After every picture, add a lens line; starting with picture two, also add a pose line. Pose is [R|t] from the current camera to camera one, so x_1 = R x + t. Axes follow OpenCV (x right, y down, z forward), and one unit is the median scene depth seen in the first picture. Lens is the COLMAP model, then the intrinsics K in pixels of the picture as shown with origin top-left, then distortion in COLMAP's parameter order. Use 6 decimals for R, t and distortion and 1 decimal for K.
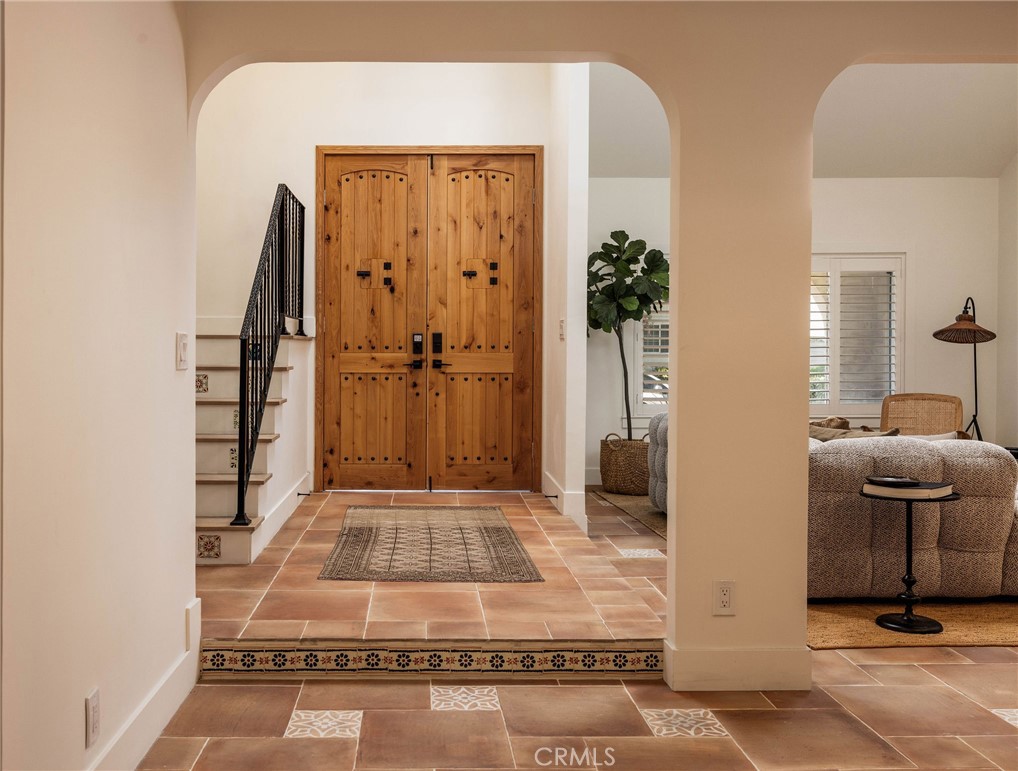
lens RADIAL K [[944.2, 0, 498.9], [0, 944.2, 388.4], [0, 0, 1]] dist [0.068410, 0.000000]
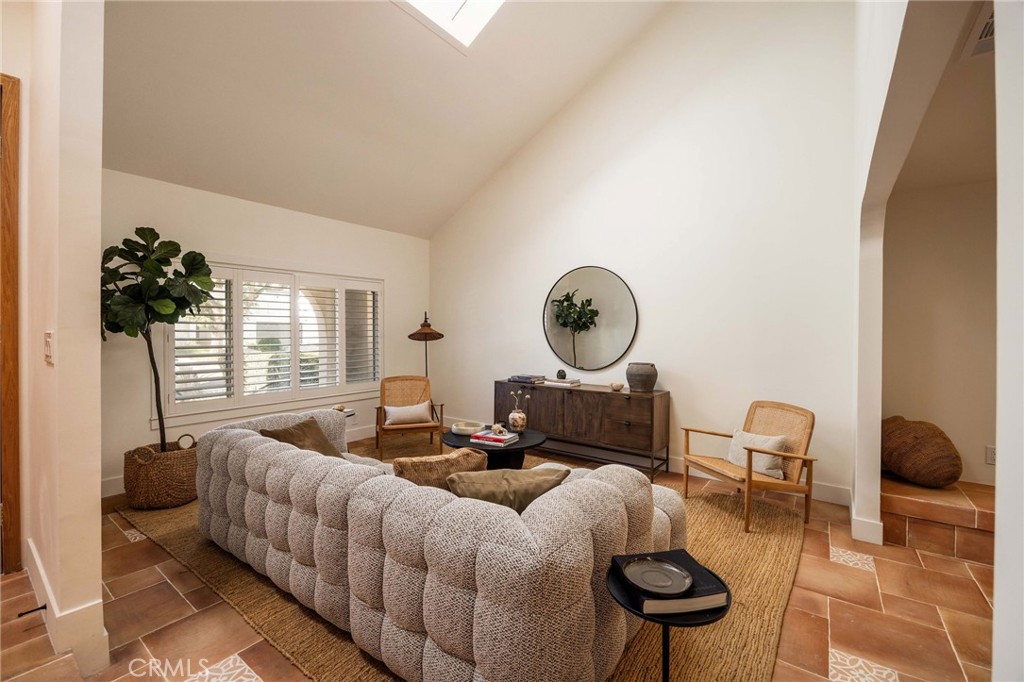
lens RADIAL K [[433.1, 0, 507.2], [0, 433.1, 336.7], [0, 0, 1]] dist [-0.017161, 0.000723]
pose [[0.654288, -0.008176, 0.756202, 0.039183], [0.021486, 0.999739, -0.007782, -0.047435], [-0.755940, 0.021340, 0.654292, 0.450961]]
